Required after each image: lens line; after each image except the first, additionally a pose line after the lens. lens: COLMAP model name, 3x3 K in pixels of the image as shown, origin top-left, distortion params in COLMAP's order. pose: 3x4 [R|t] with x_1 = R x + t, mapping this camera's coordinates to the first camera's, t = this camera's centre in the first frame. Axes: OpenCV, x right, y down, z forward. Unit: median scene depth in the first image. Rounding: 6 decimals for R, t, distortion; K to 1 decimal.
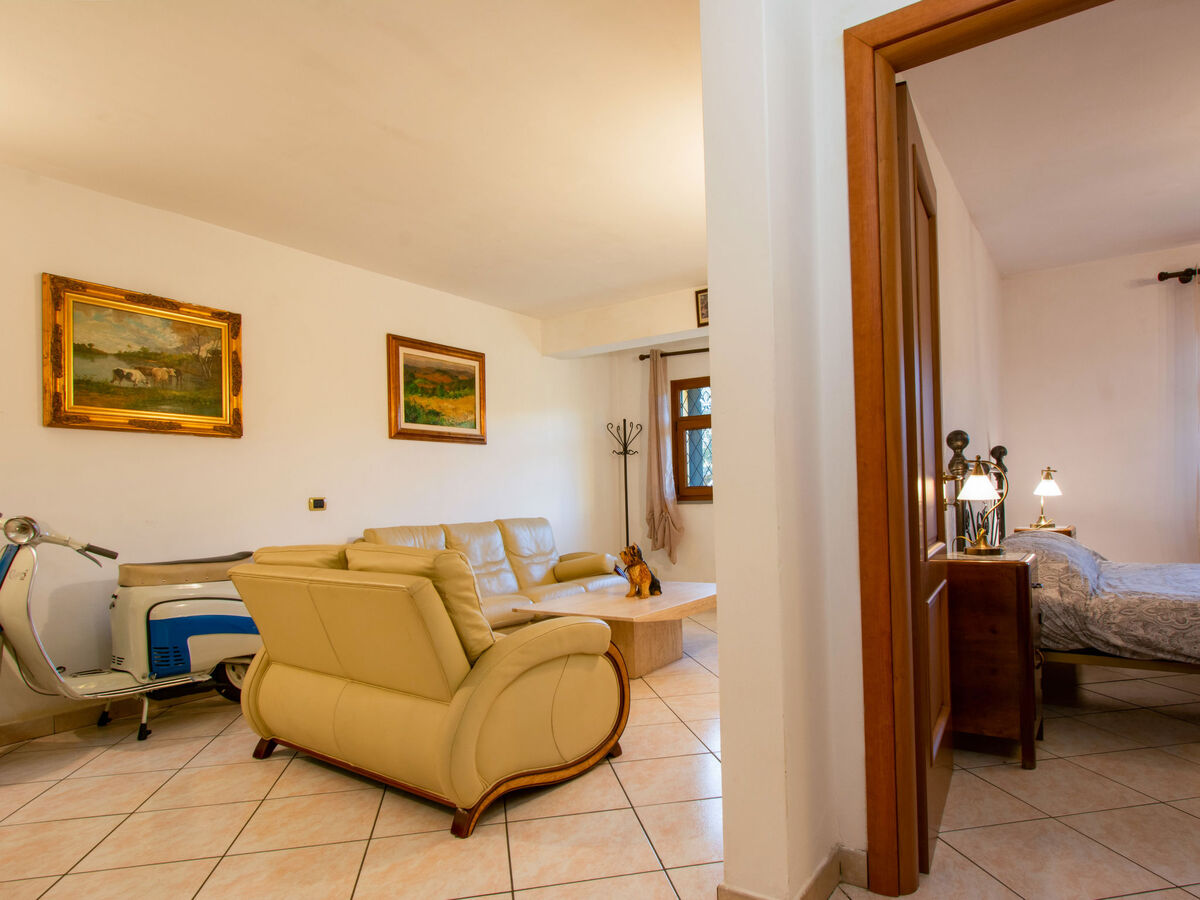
lens RADIAL K [[723.0, 0, 620.3], [0, 723.0, 488.2], [0, 0, 1]] dist [-0.001573, -0.000858]
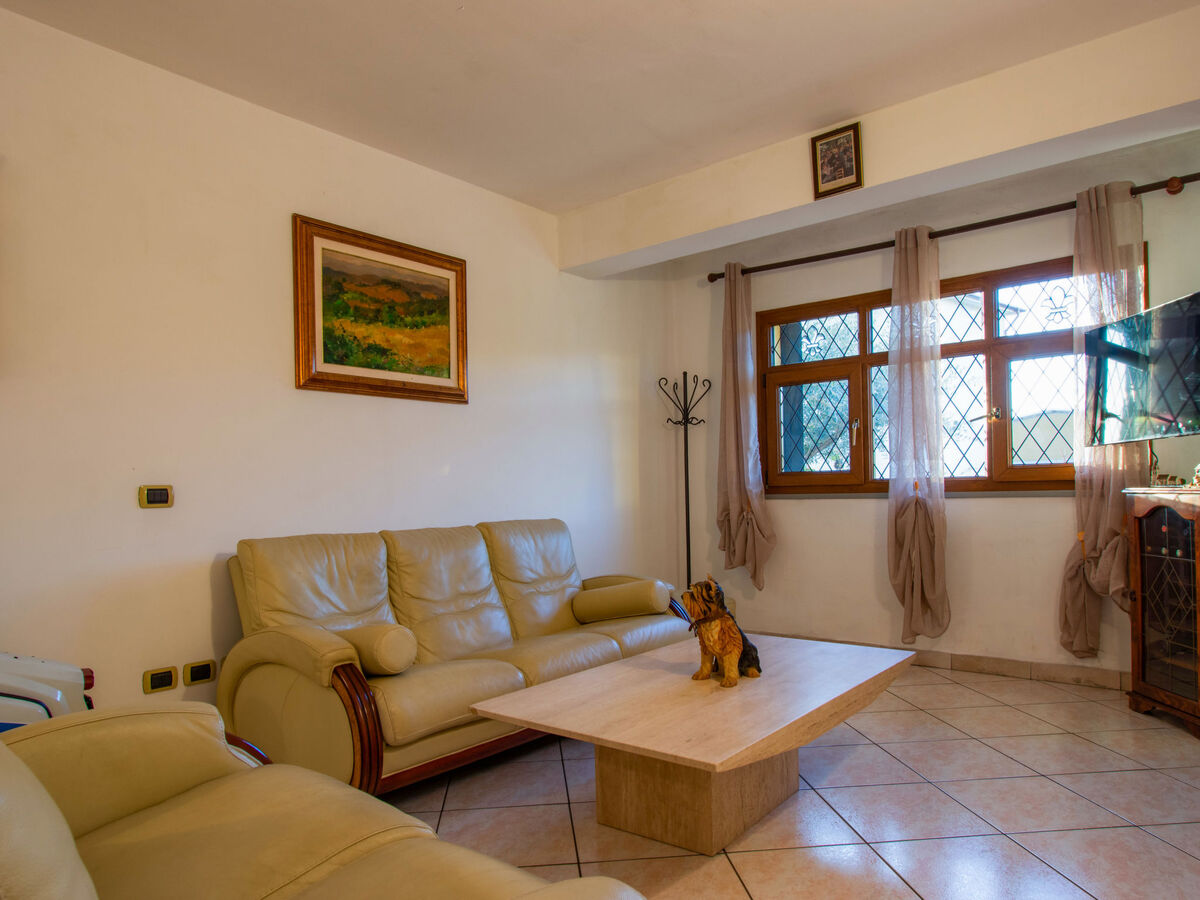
lens RADIAL K [[785.4, 0, 580.4], [0, 785.4, 489.1], [0, 0, 1]] dist [0.000888, -0.000458]
pose [[0.993067, 0.006463, -0.117372, -0.005659], [-0.004690, 0.999871, 0.015372, 0.003597], [0.117456, -0.014715, 0.992969, 0.334238]]
